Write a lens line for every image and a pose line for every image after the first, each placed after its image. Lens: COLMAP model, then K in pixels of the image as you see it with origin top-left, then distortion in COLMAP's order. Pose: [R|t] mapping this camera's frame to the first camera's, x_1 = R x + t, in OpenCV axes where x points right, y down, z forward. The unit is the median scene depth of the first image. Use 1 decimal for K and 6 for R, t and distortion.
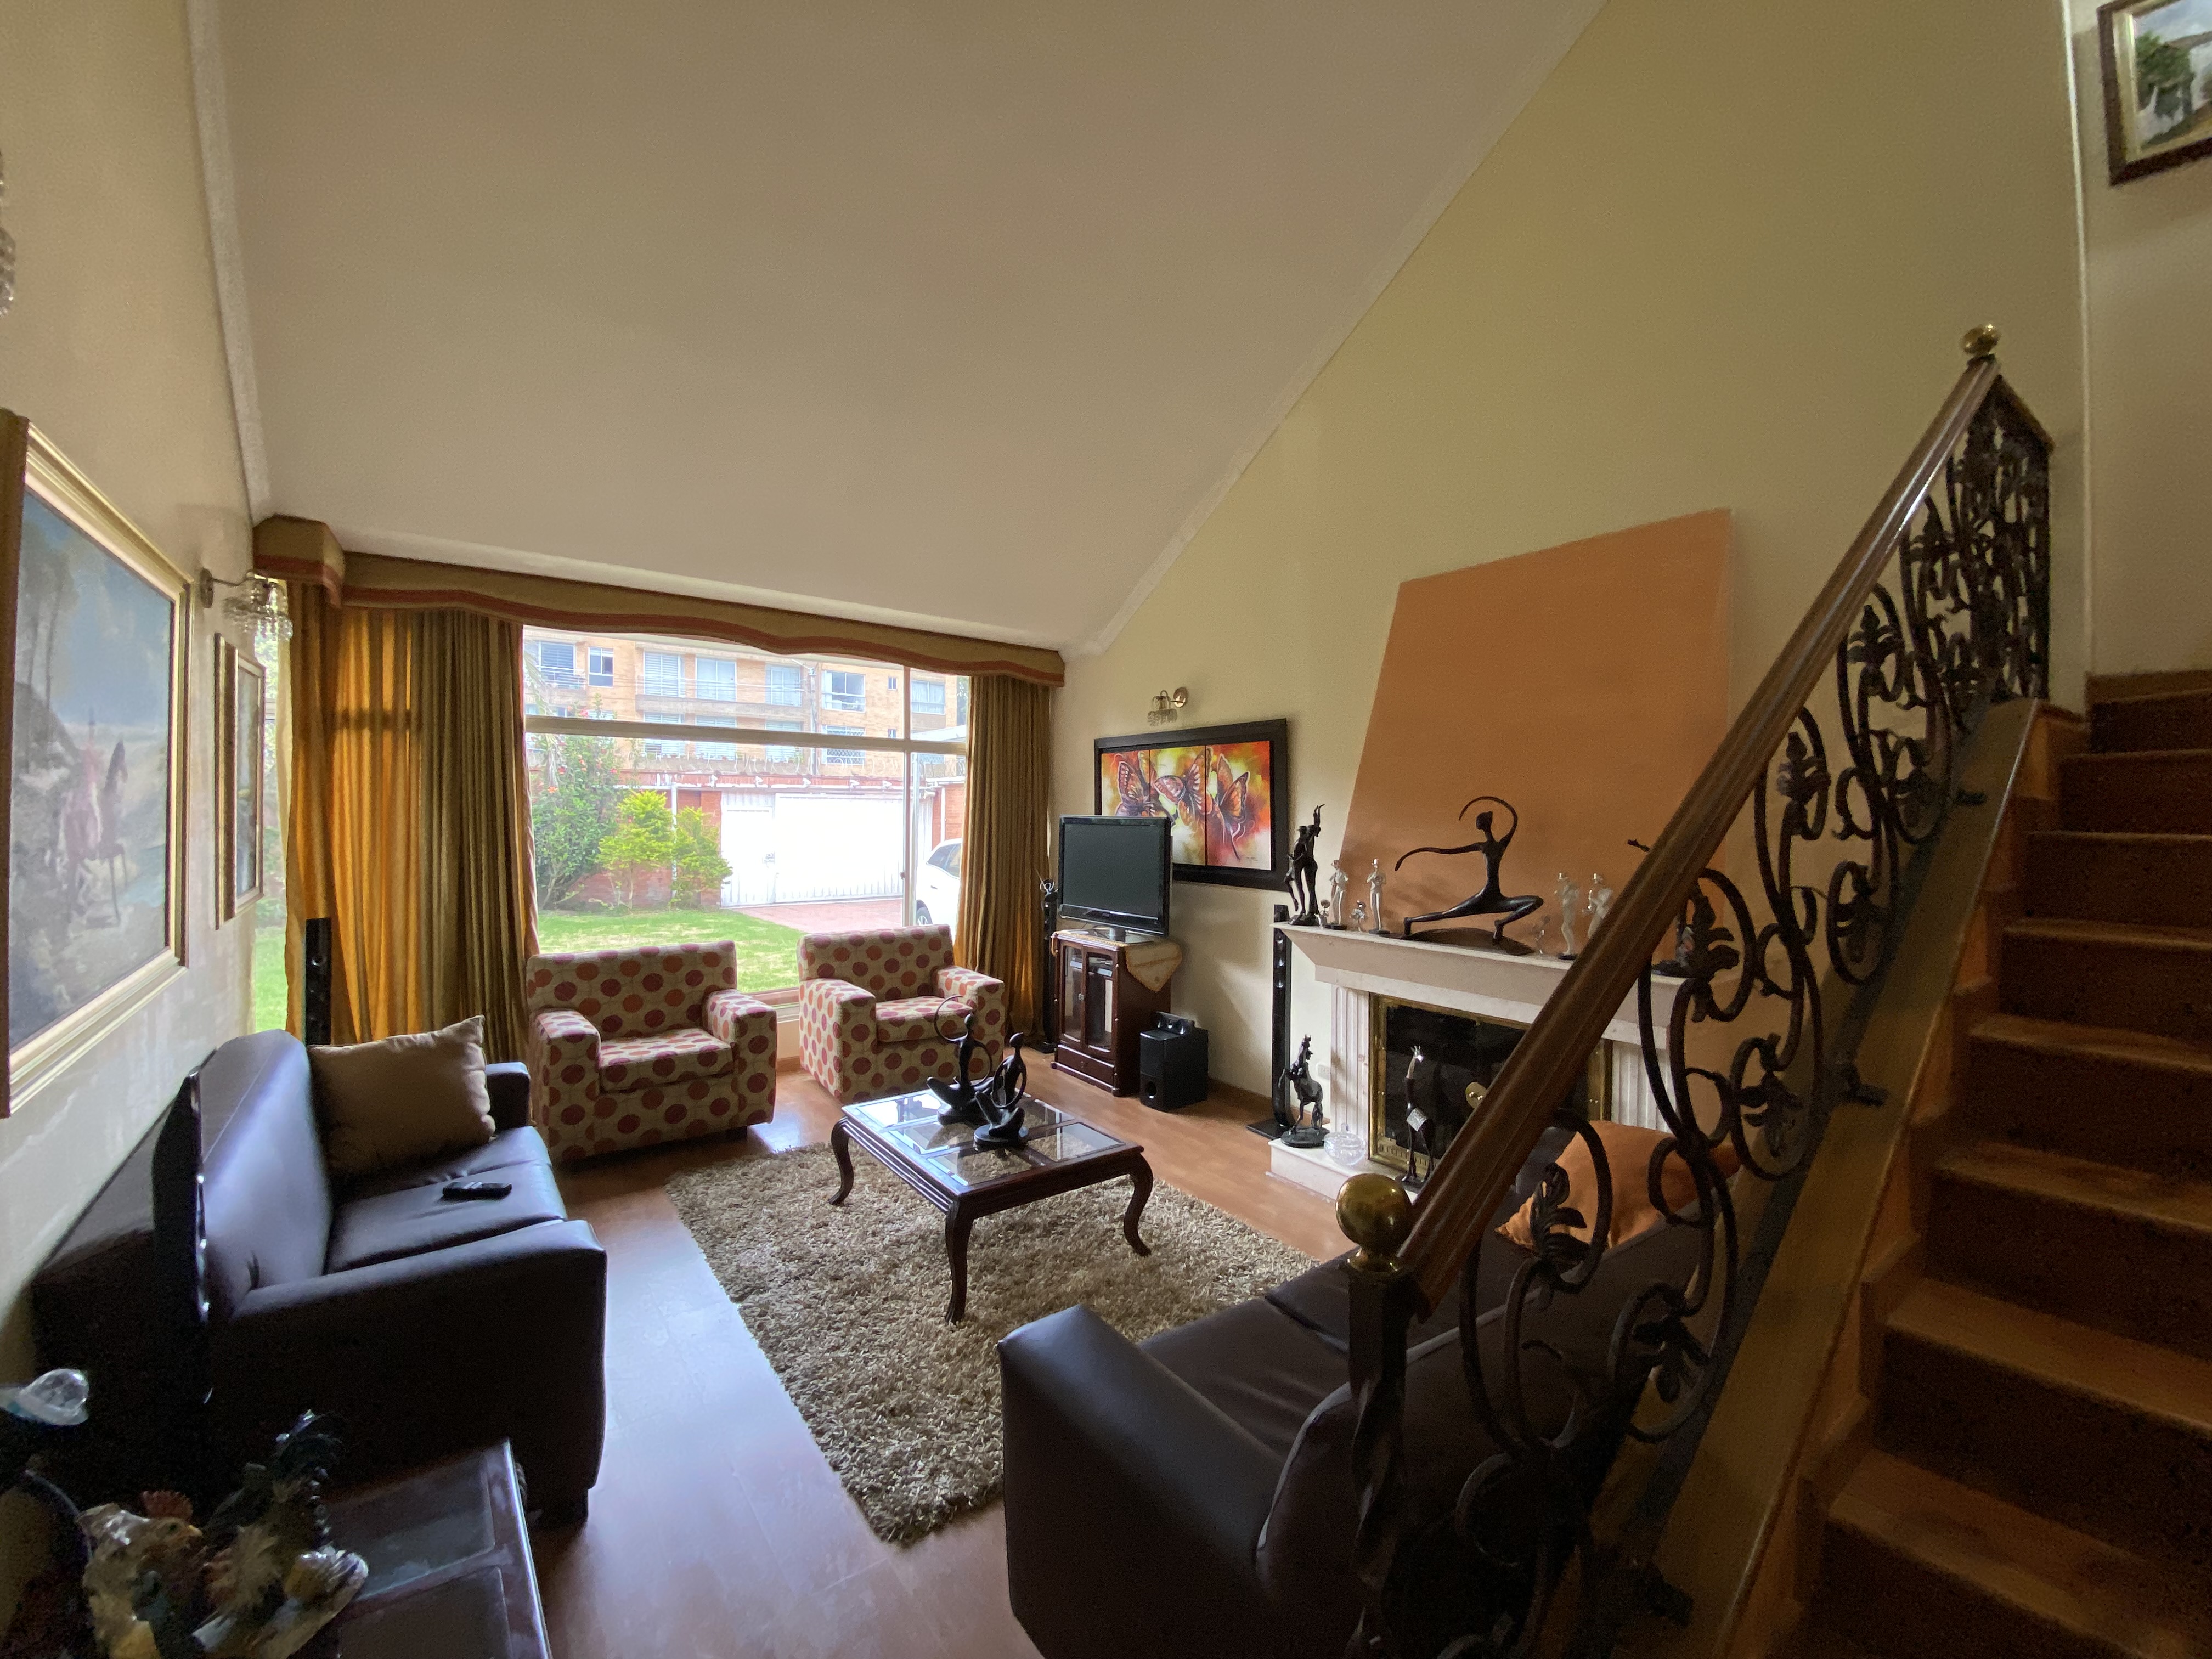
lens RADIAL K [[902.3, 0, 1129.8], [0, 902.3, 813.7], [0, 0, 1]] dist [-0.004918, -0.010204]
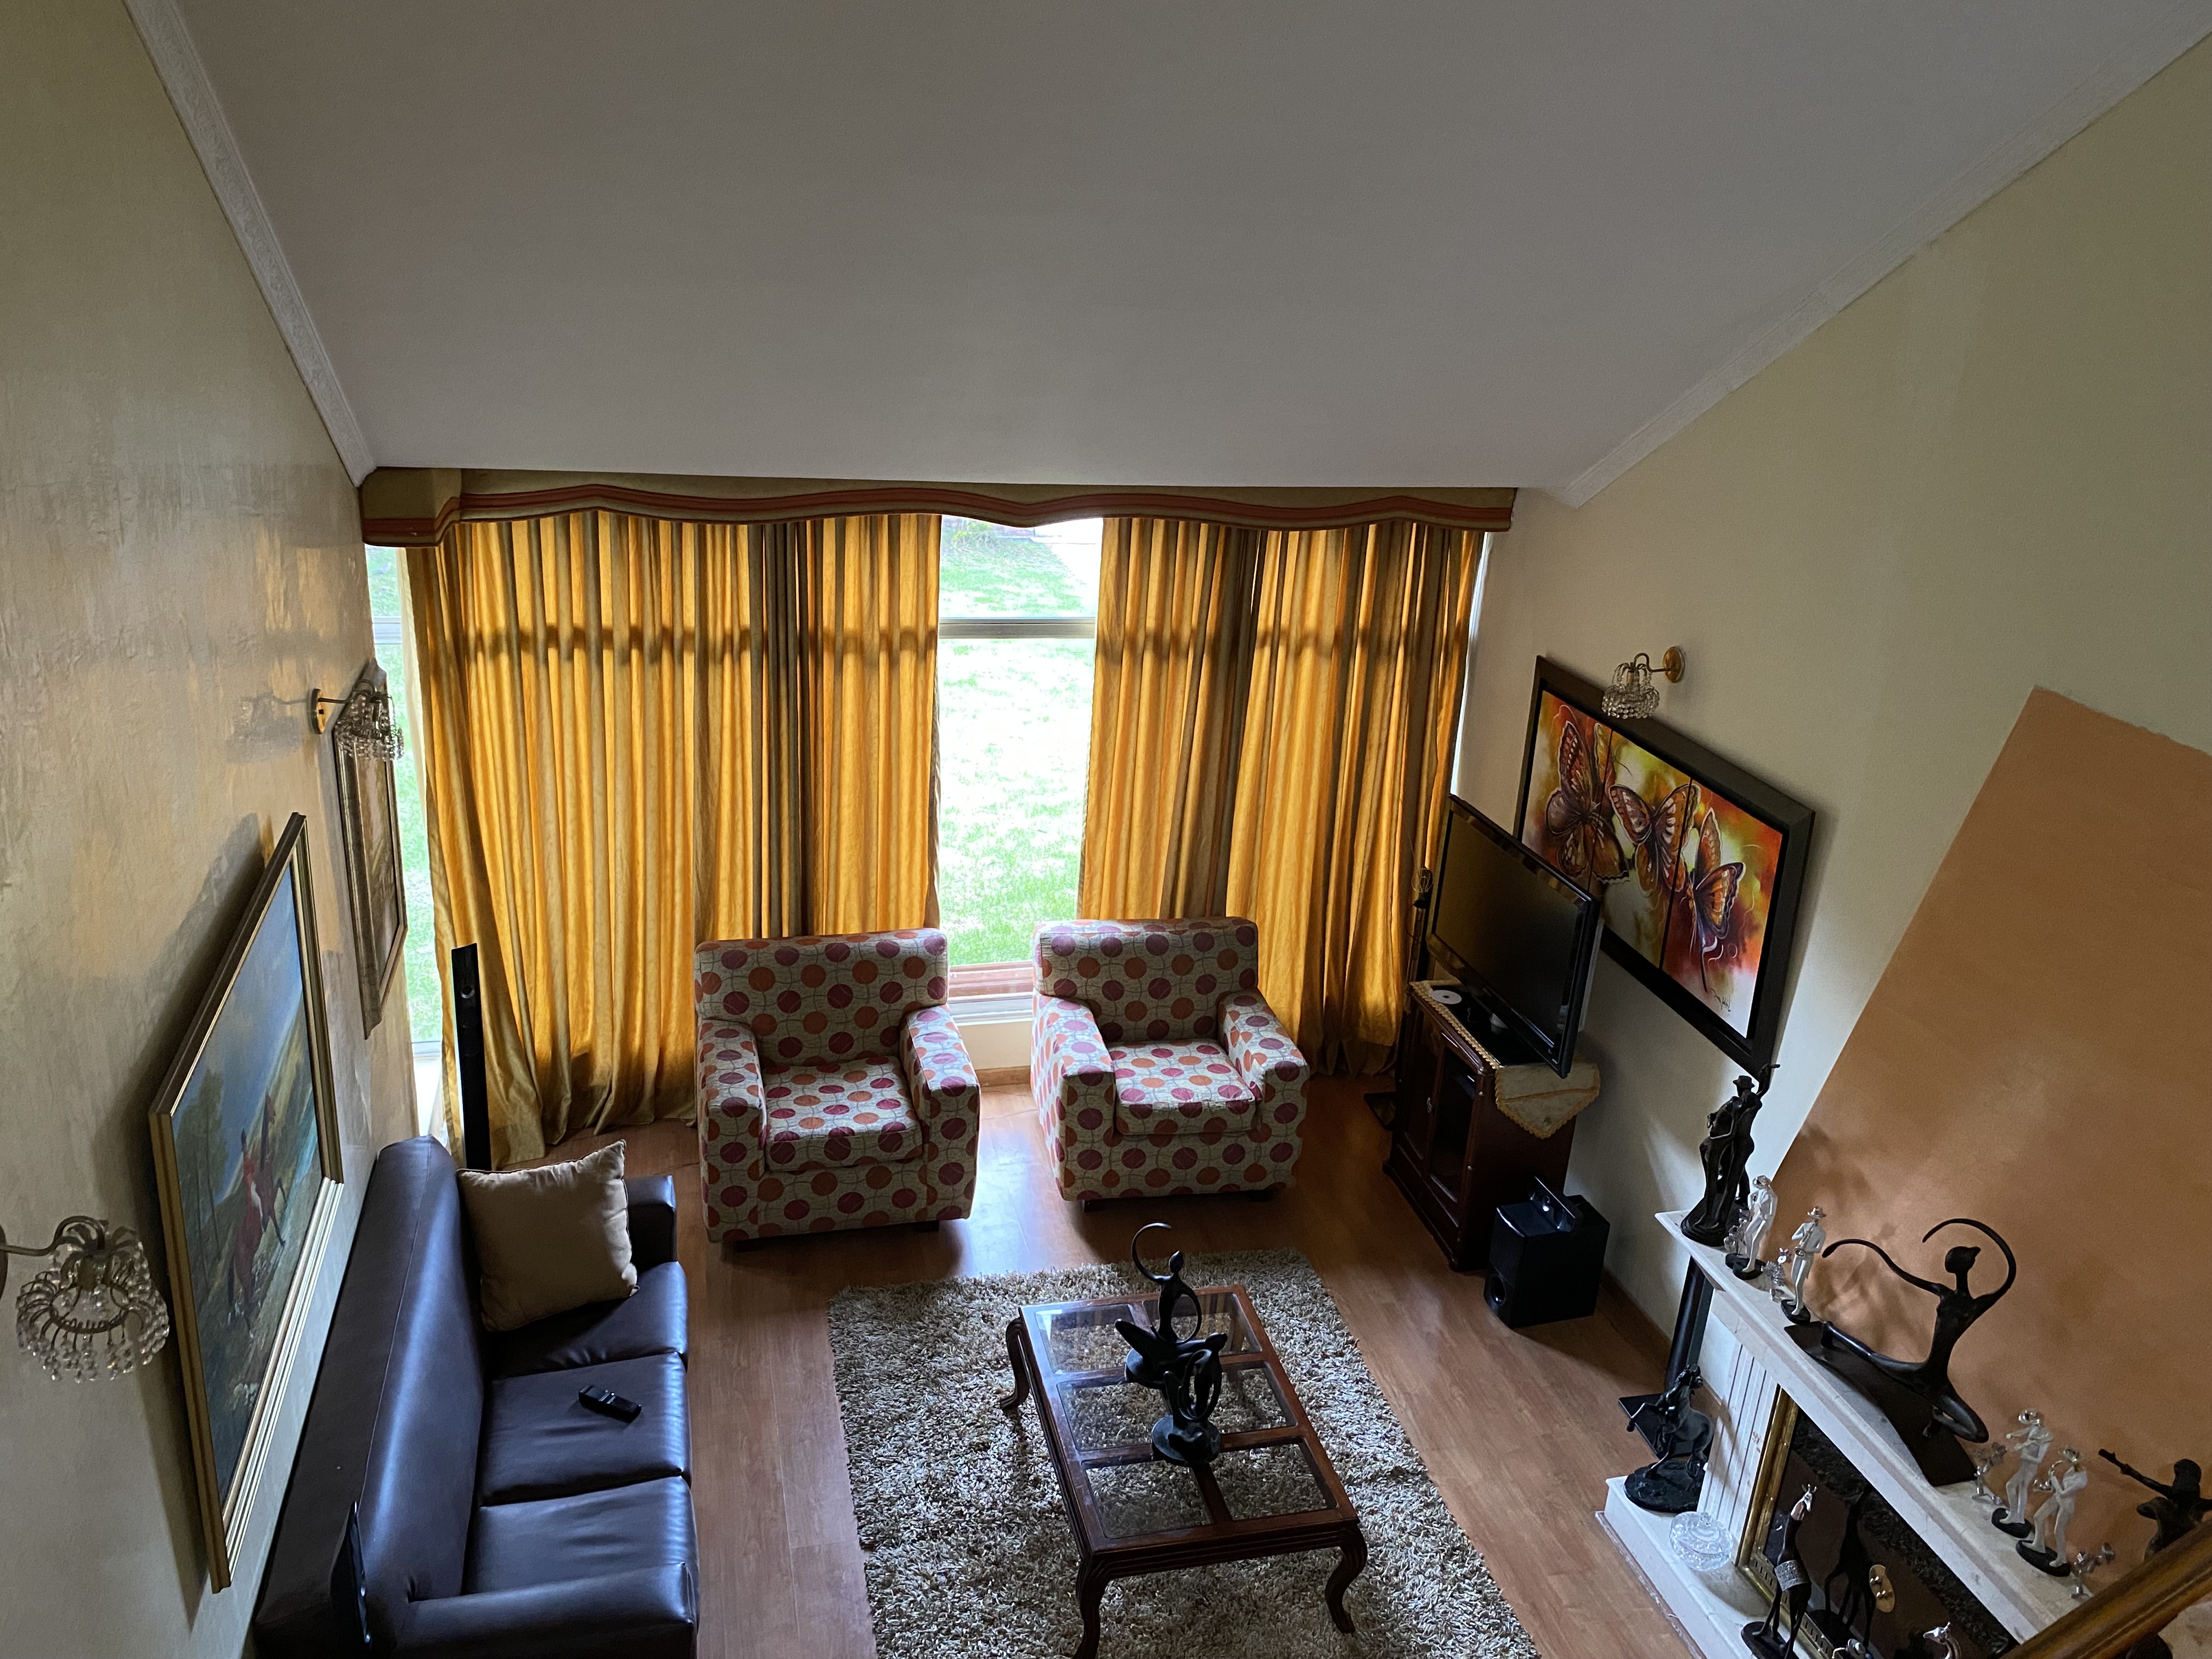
lens RADIAL K [[1692.1, 0, 1109.1], [0, 1692.1, 808.9], [0, 0, 1]] dist [0.021377, -0.012901]
pose [[0.911775, 0.182415, -0.367954, 0.157324], [-0.048755, 0.937685, 0.344048, -0.437095], [0.407785, -0.295755, 0.863852, -0.074874]]
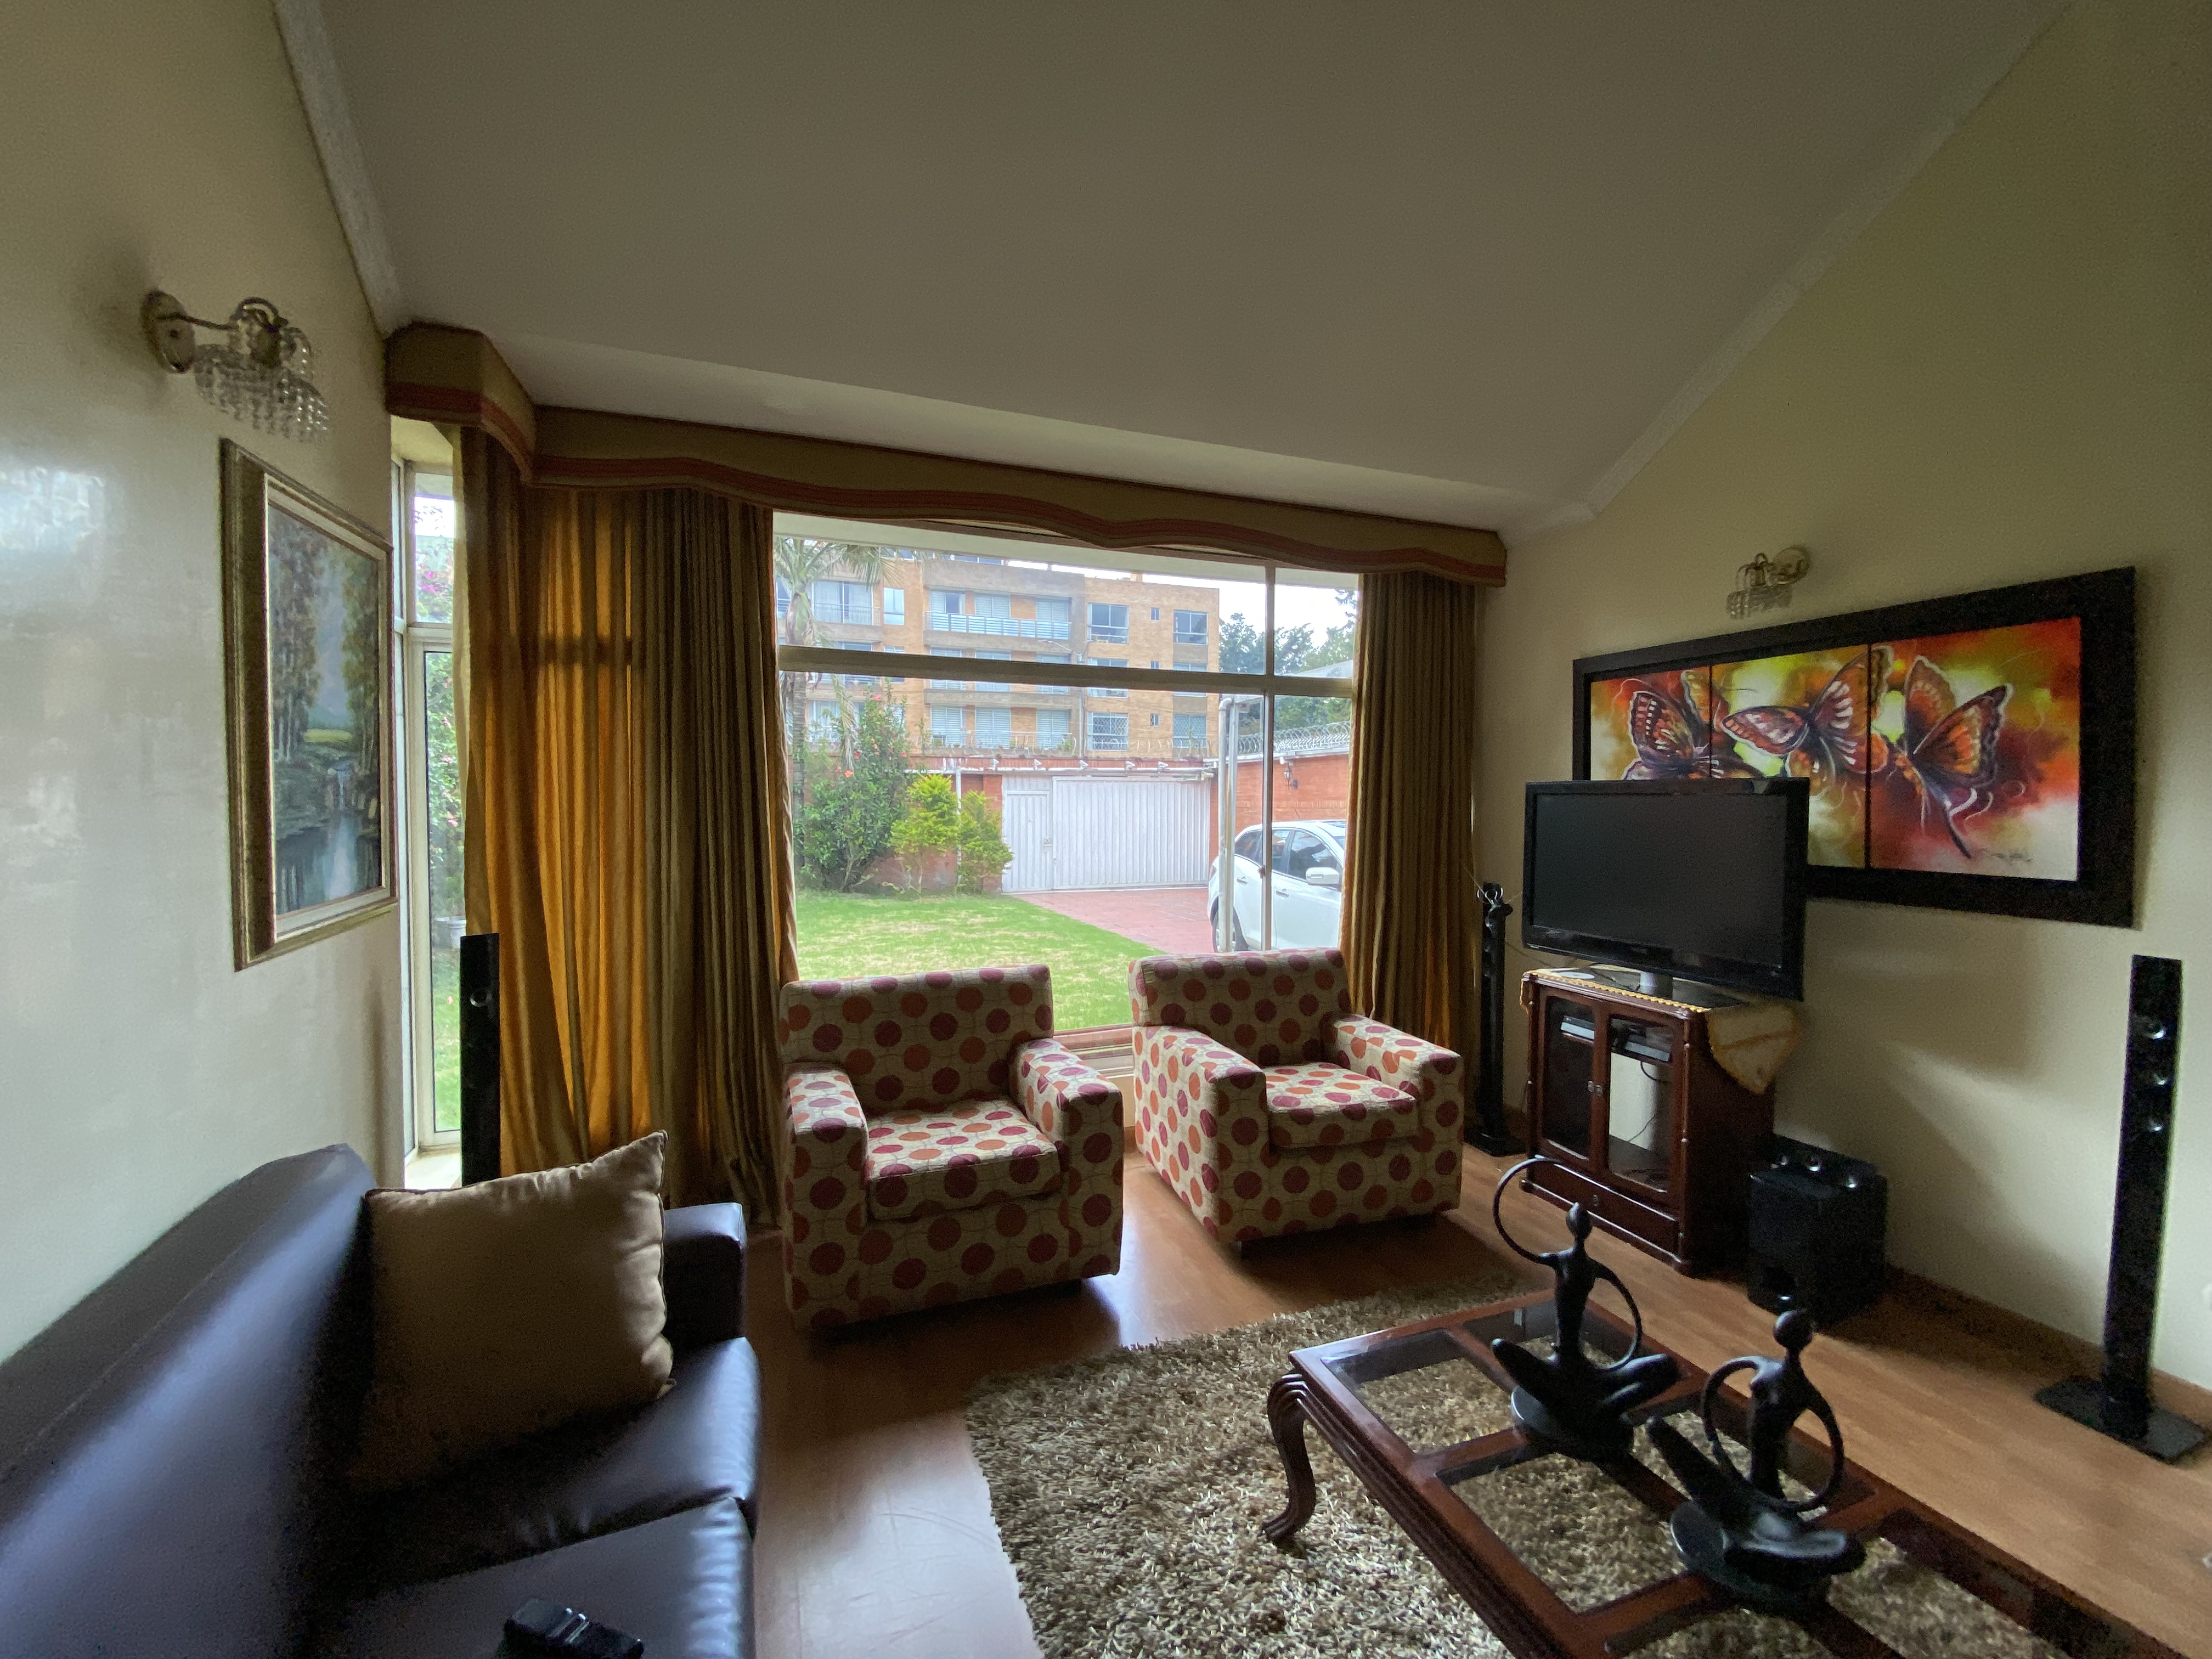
lens RADIAL K [[902.3, 0, 1092.2], [0, 902.3, 827.5], [0, 0, 1]] dist [-0.004918, -0.010204]
pose [[0.949527, 0.003273, -0.313670, -0.202412], [0.006243, 0.999550, 0.029328, 0.016143], [0.313625, -0.029806, 0.949079, 0.380401]]
